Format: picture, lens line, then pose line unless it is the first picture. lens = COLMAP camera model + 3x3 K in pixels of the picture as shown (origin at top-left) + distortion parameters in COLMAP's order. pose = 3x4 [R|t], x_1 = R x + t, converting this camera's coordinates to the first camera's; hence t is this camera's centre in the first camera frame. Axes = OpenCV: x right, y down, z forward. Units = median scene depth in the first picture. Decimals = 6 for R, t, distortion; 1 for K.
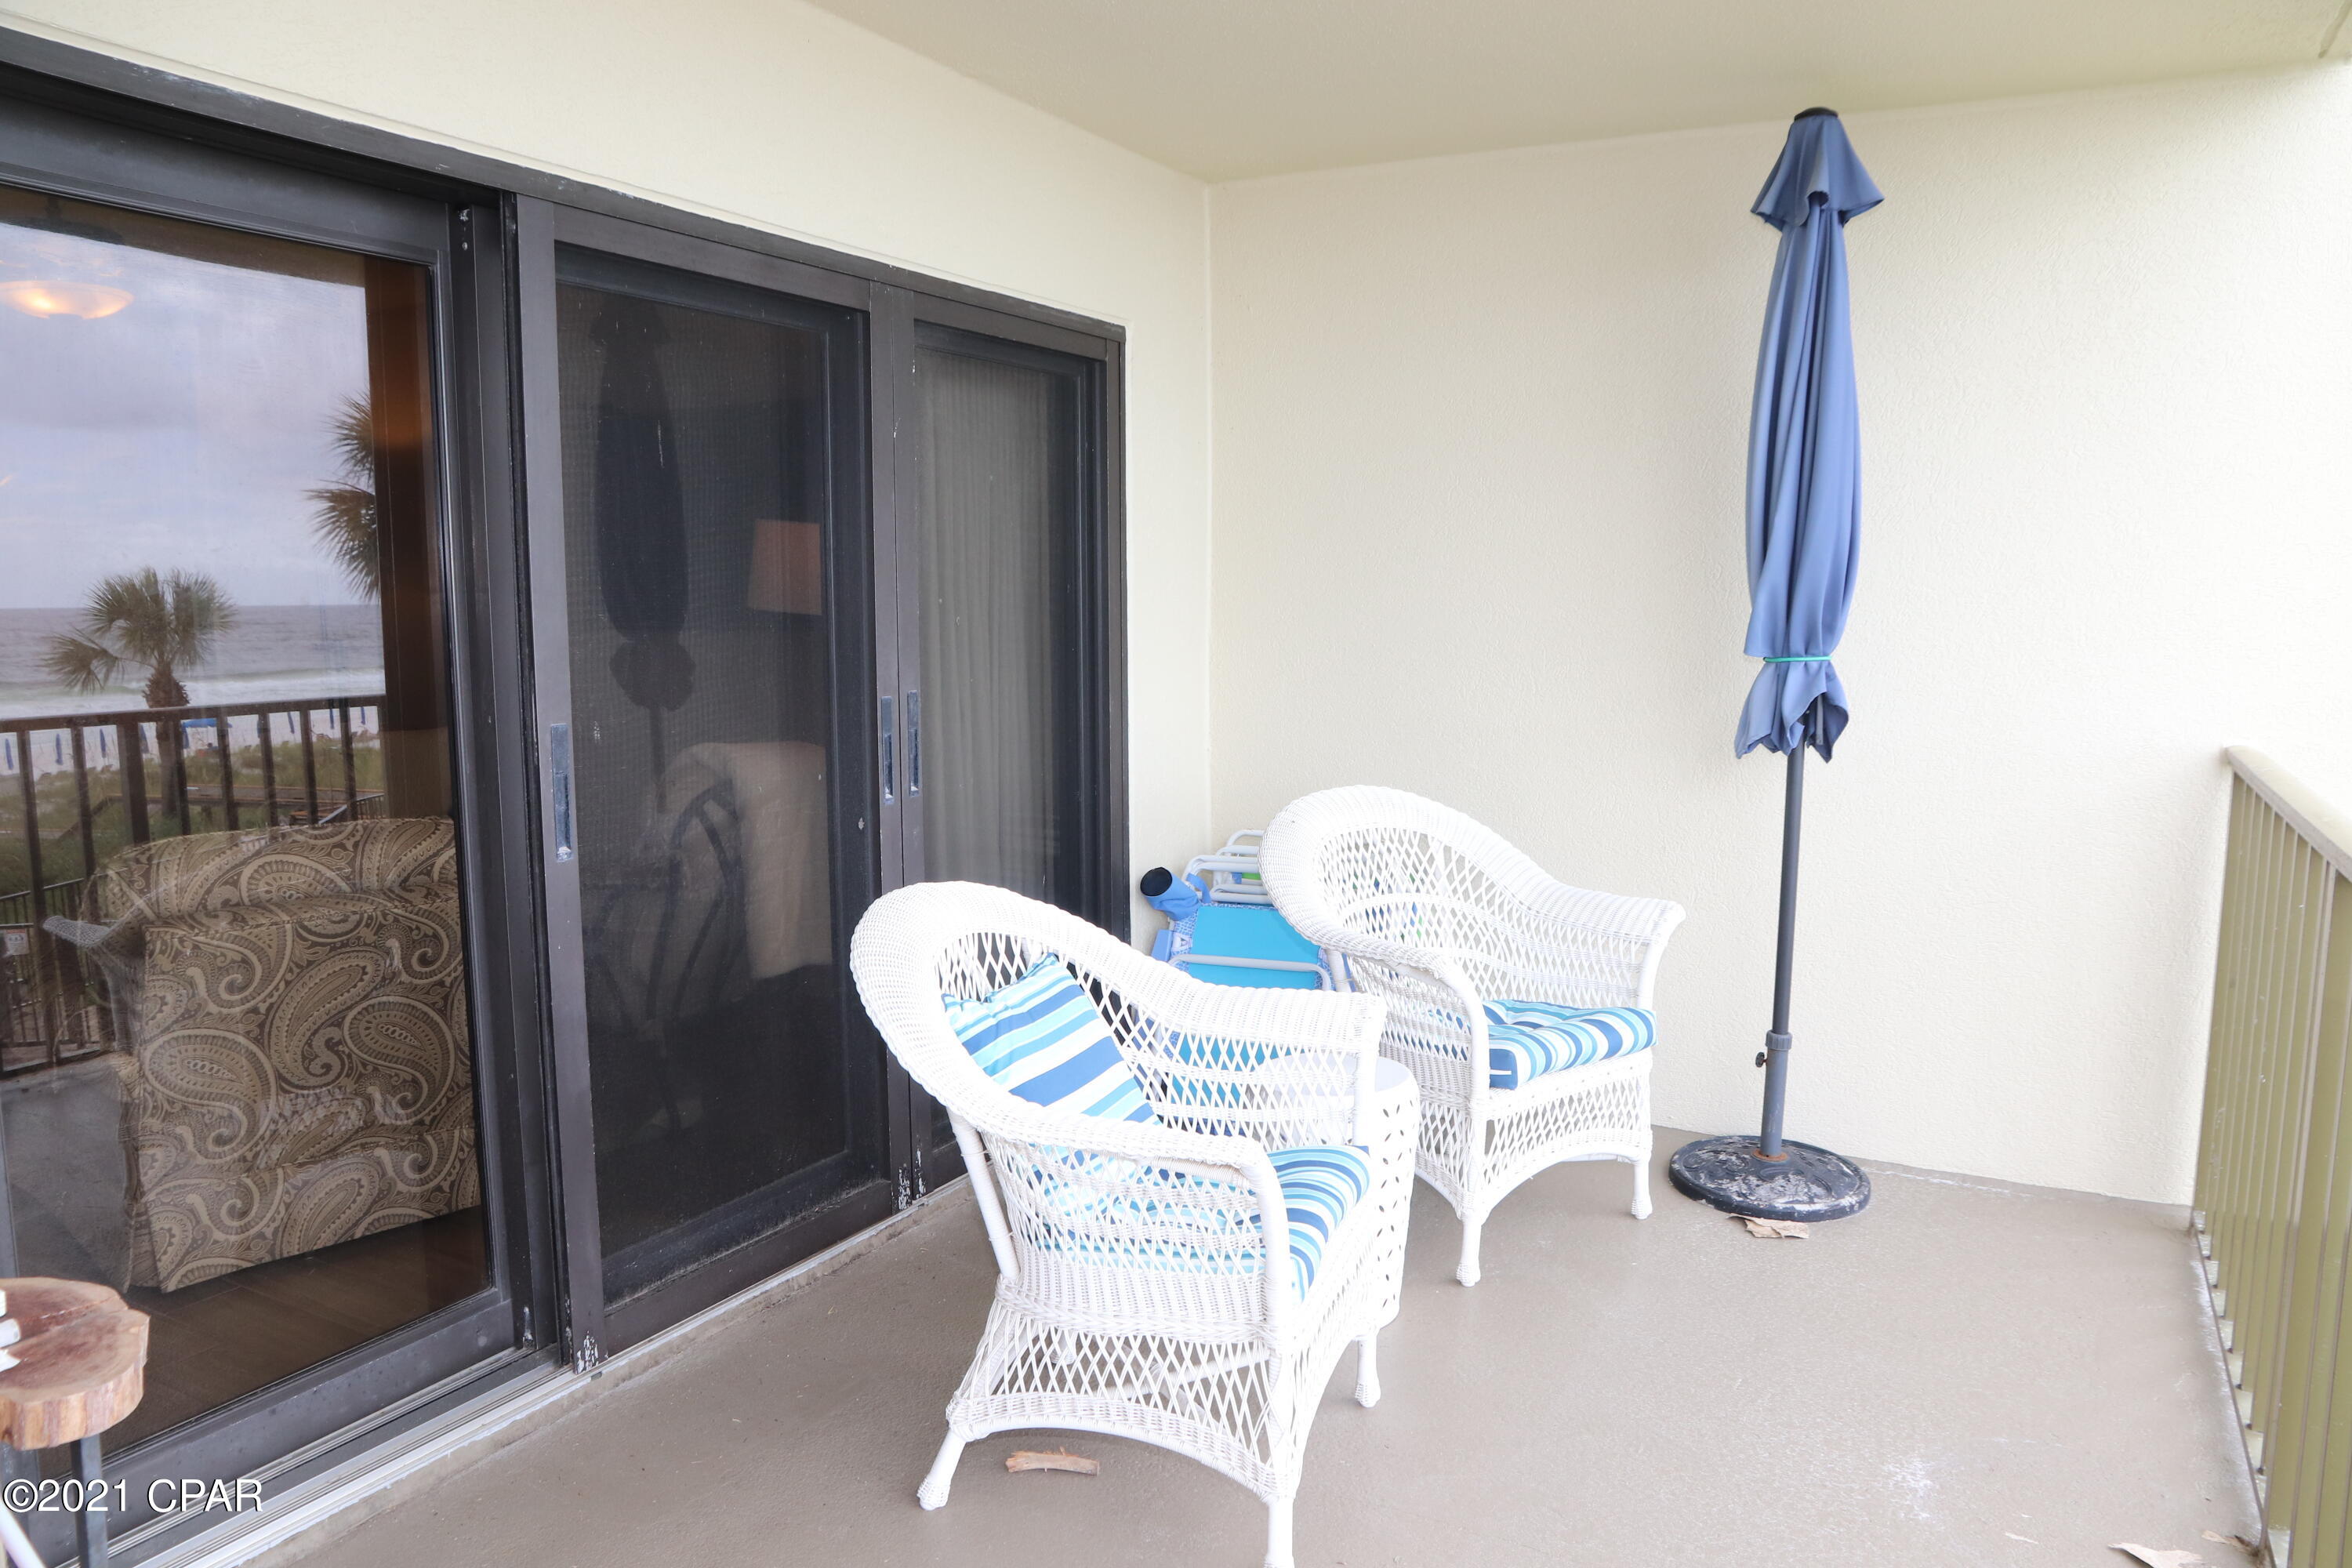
lens RADIAL K [[1625.6, 0, 1214.9], [0, 1625.6, 795.9], [0, 0, 1]] dist [-0.083421, 0.000527]
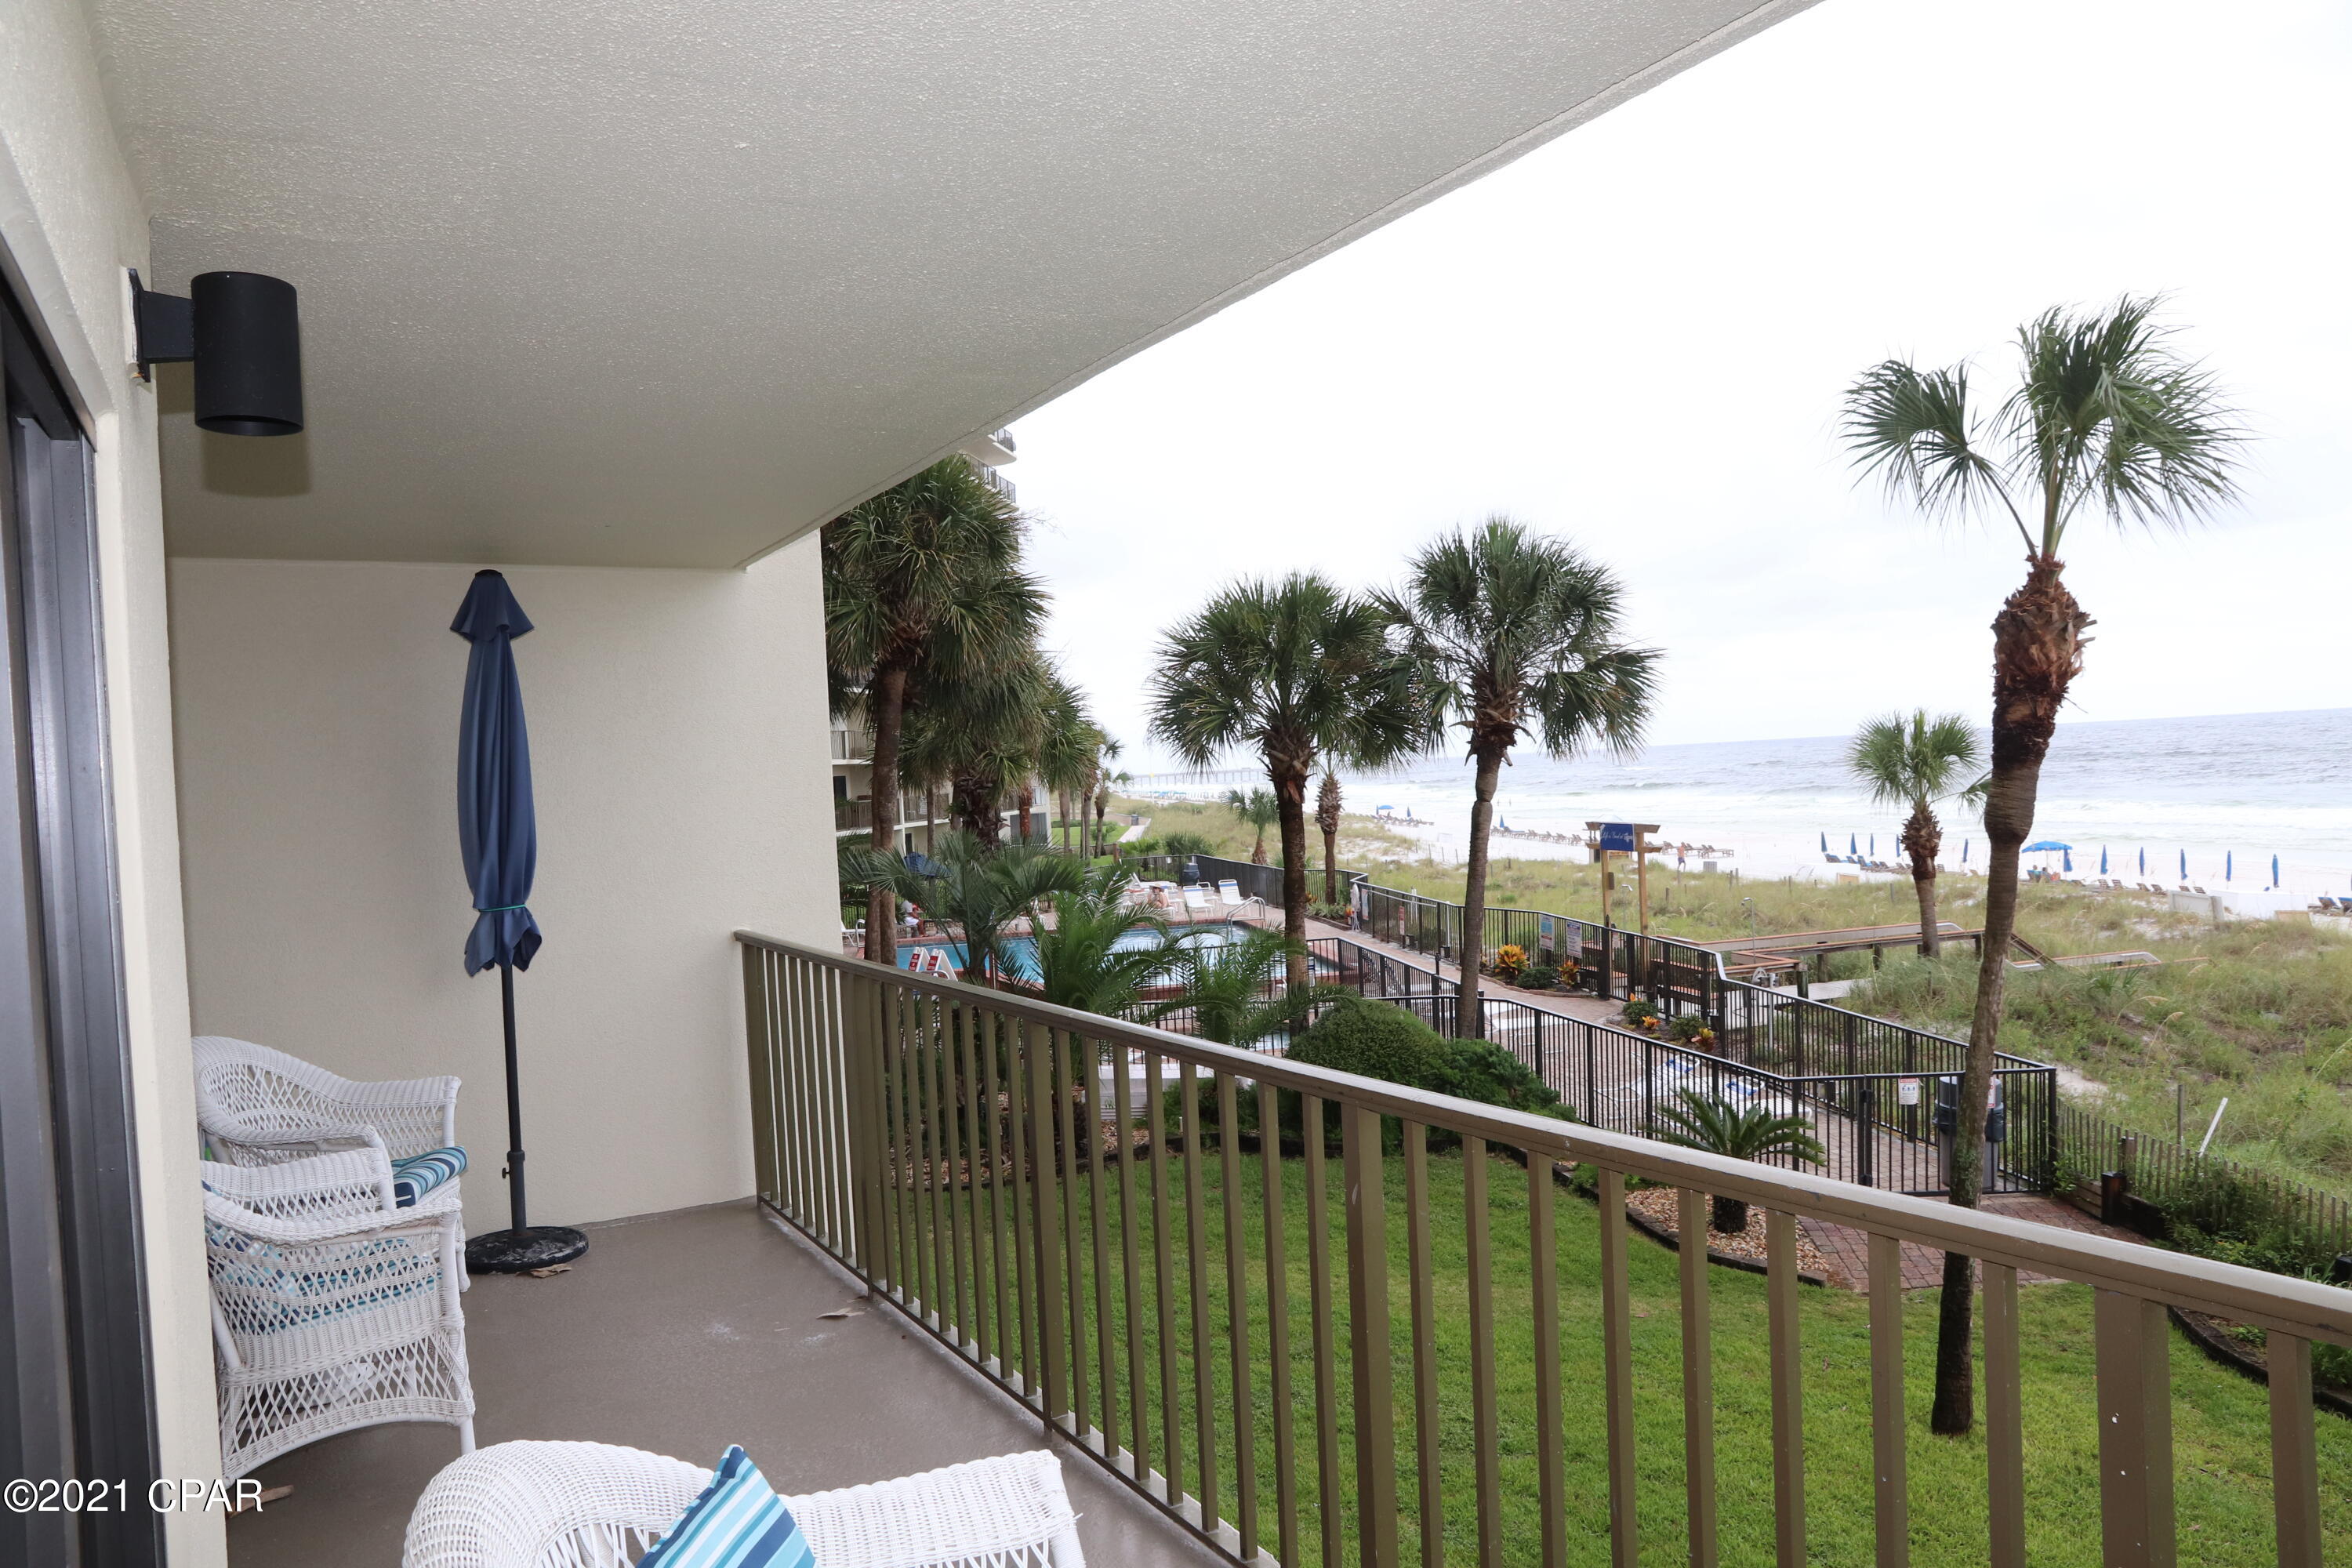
lens RADIAL K [[1625.6, 0, 1214.9], [0, 1625.6, 795.9], [0, 0, 1]] dist [-0.083421, 0.000527]
pose [[0.523731, -0.044815, 0.850704, -0.608268], [0.162457, 0.985543, -0.048098, -0.004630], [-0.836250, 0.163393, 0.523440, -0.426175]]
